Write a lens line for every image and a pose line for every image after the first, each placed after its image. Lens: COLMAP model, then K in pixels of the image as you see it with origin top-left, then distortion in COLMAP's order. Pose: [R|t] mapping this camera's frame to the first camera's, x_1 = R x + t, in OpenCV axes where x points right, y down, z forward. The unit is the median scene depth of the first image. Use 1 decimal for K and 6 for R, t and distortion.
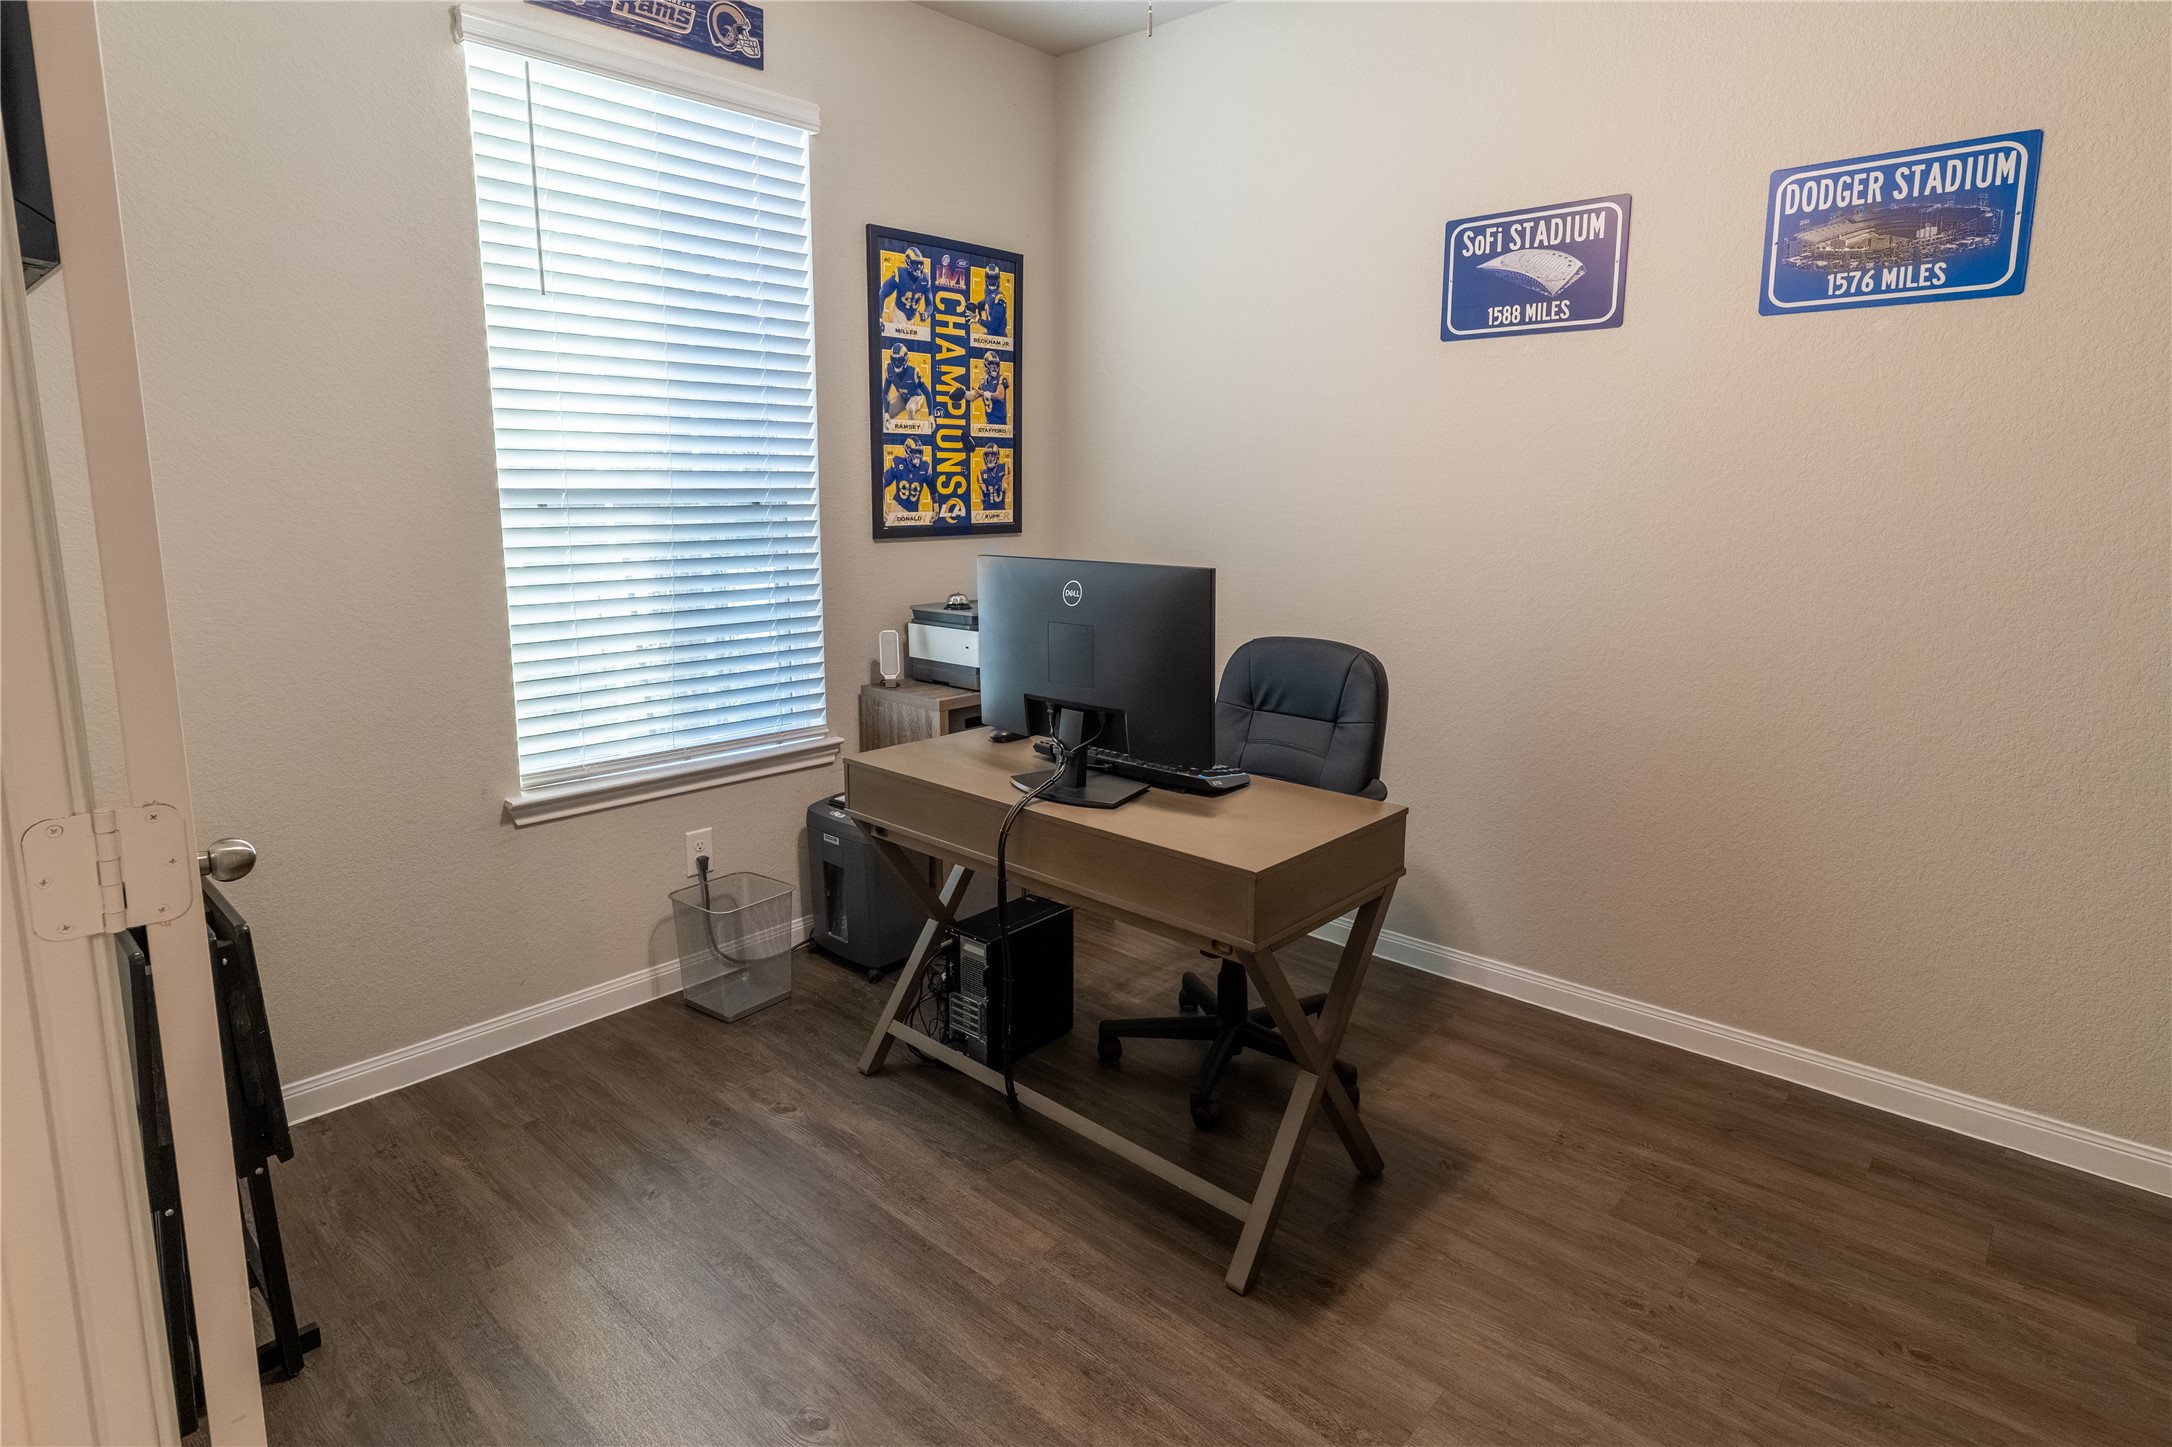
lens RADIAL K [[1156.0, 0, 1084.6], [0, 1156.0, 695.1], [0, 0, 1]] dist [0.002450, 0.000505]
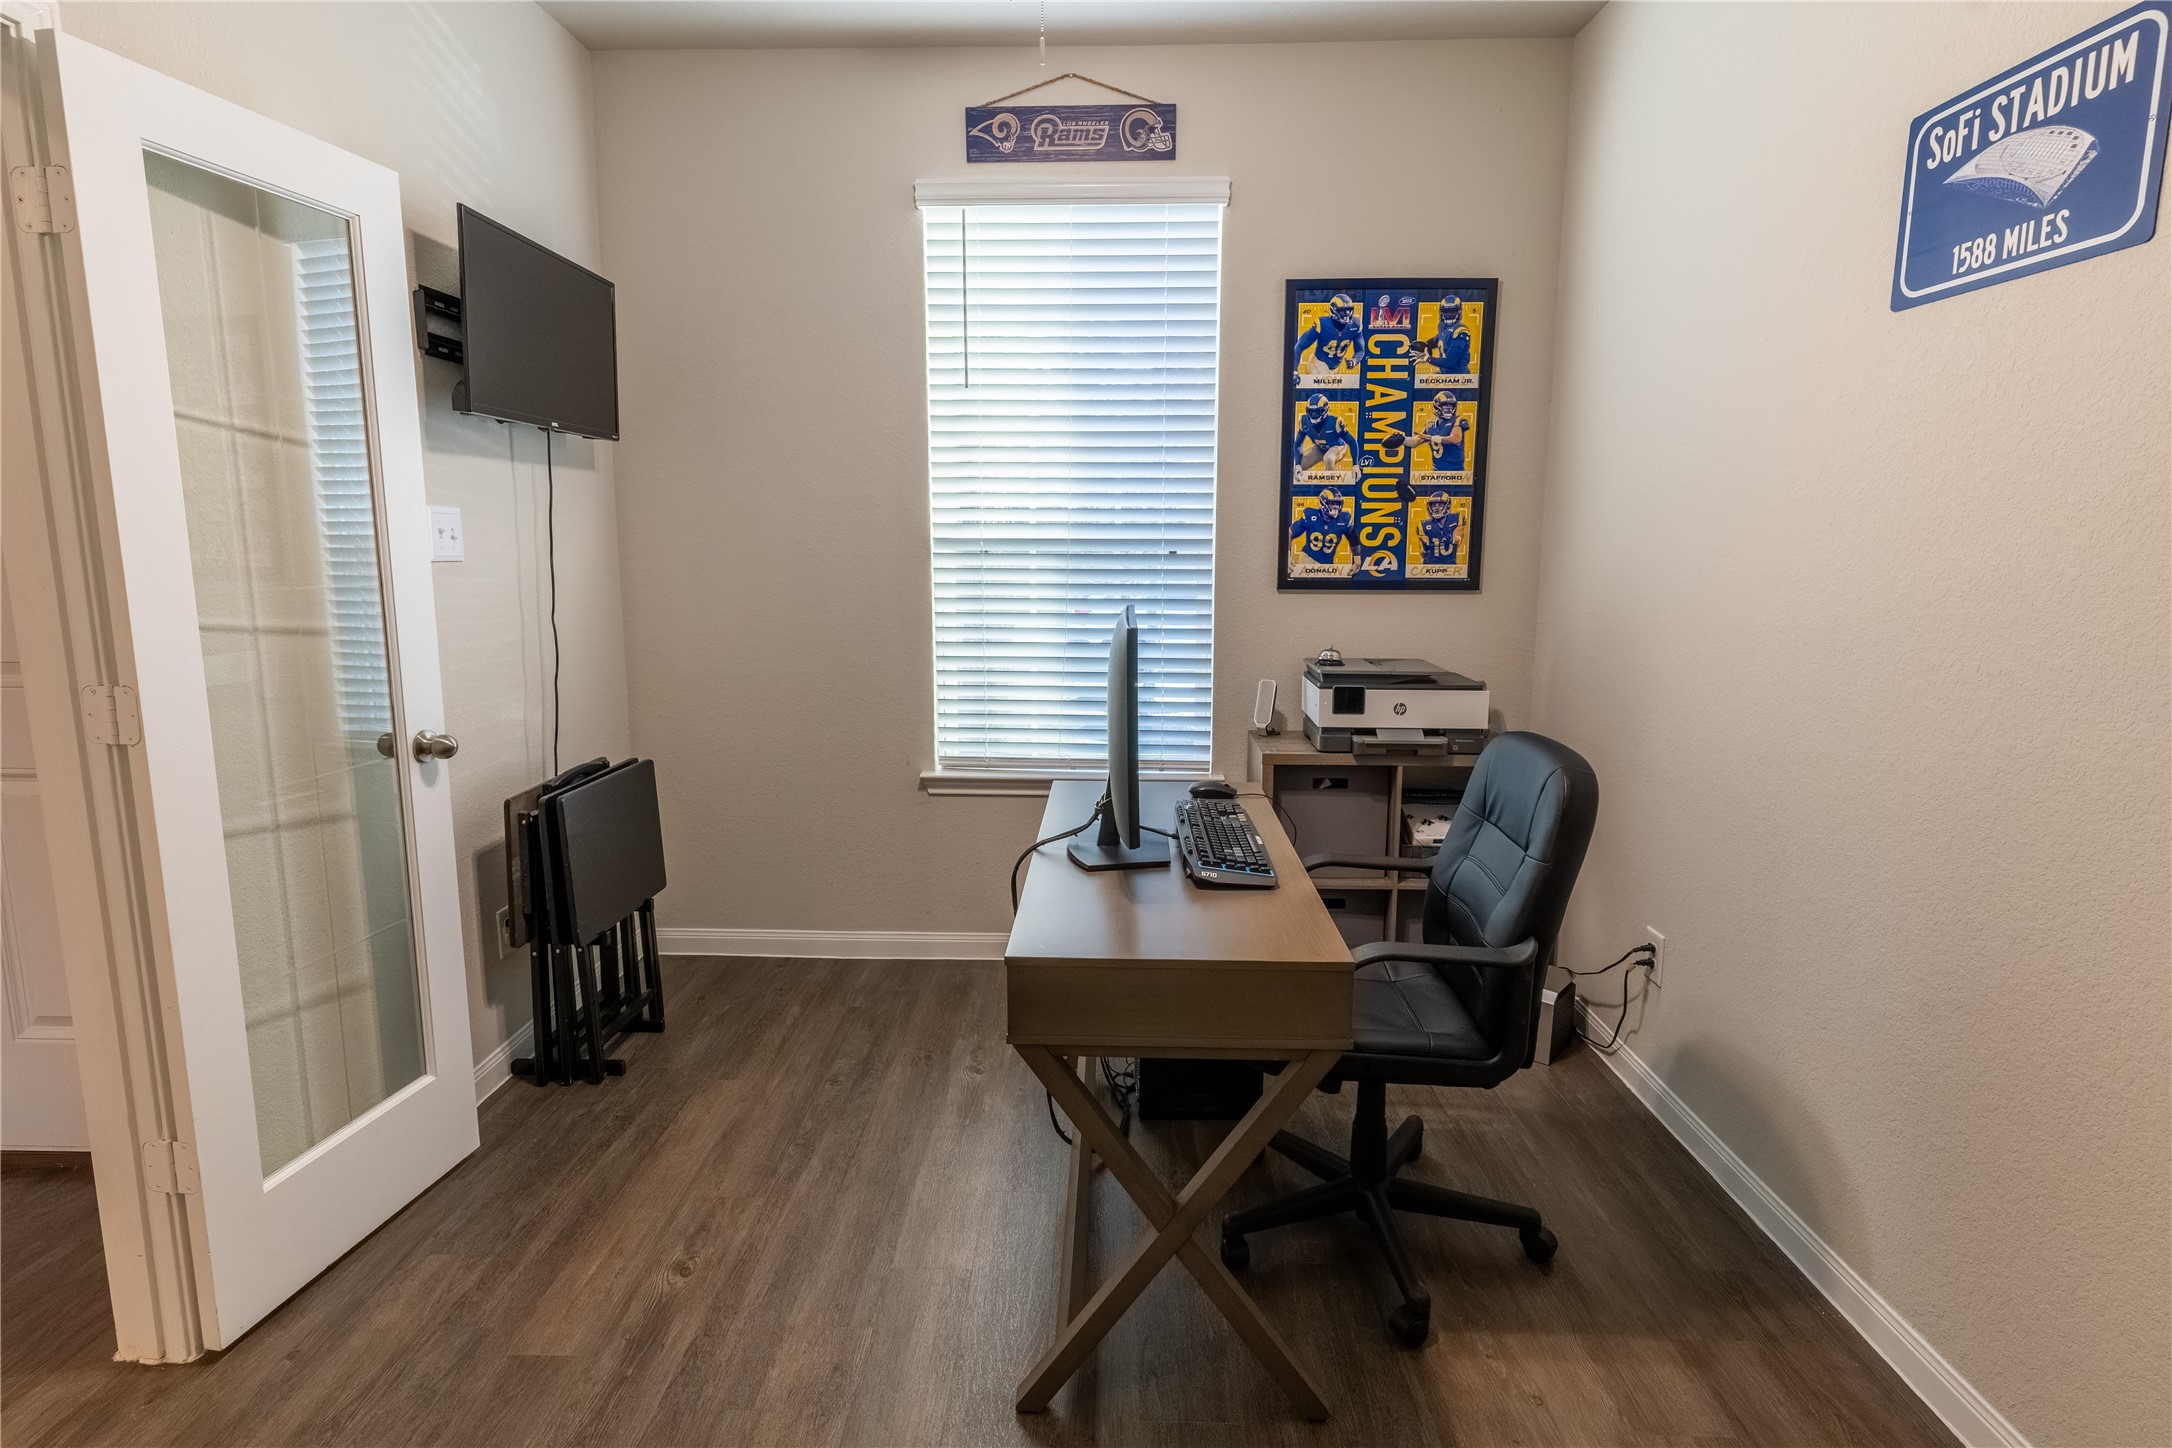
lens RADIAL K [[1070.3, 0, 1059.7], [0, 1070.3, 724.6], [0, 0, 1]] dist [-0.000034, -0.000187]
pose [[0.647932, 0.133136, -0.749973, 0.412958], [-0.139386, 0.988704, 0.055095, -0.042415], [0.748837, 0.068838, 0.659170, 0.242283]]
